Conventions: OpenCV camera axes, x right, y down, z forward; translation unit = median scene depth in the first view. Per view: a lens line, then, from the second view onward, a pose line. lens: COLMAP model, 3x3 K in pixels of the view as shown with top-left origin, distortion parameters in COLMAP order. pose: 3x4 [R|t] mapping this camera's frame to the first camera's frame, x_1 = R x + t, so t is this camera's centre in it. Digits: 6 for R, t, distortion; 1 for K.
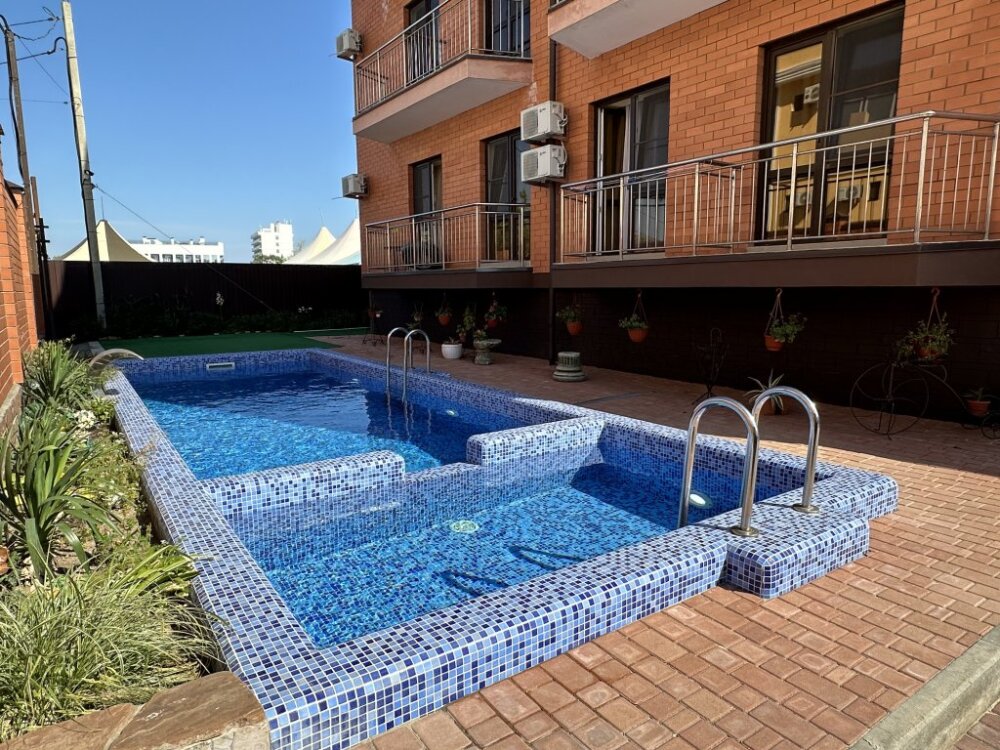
lens RADIAL K [[634.9, 0, 501.0], [0, 634.9, 380.5], [0, 0, 1]] dist [-0.000055, 0.001017]
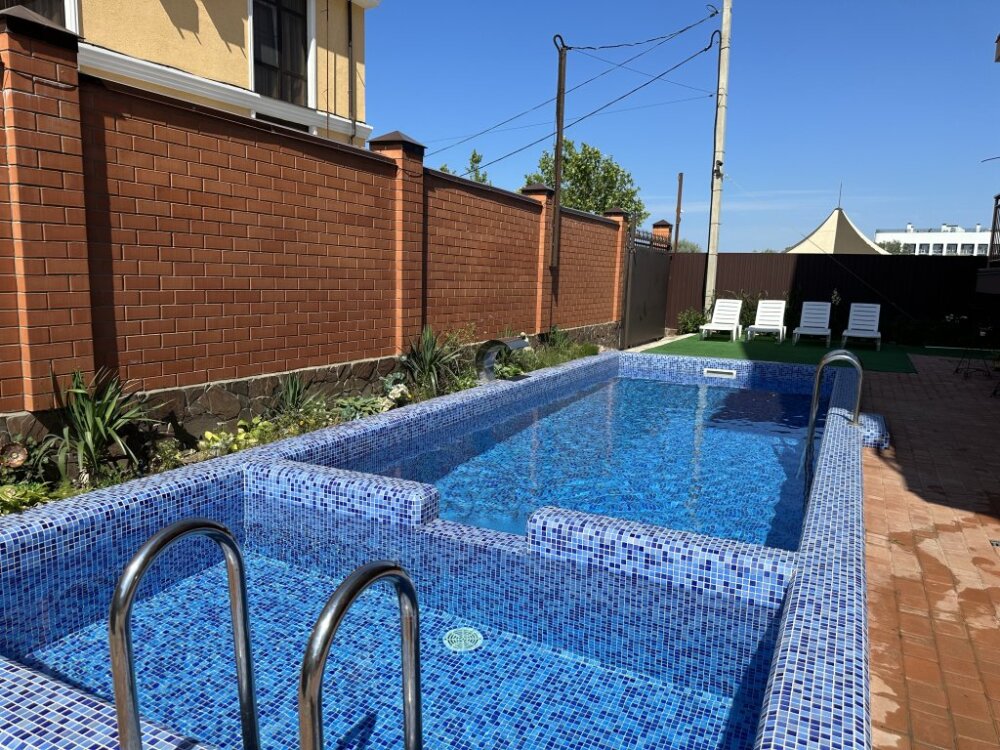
lens RADIAL K [[705.9, 0, 500.0], [0, 705.9, 375.0], [0, 0, 1]] dist [0.066466, -0.090754]
pose [[0.473368, 0.142235, -0.869306, 0.653557], [-0.156530, 0.984753, 0.075888, -0.115401], [0.866846, 0.100150, 0.488414, 0.657968]]
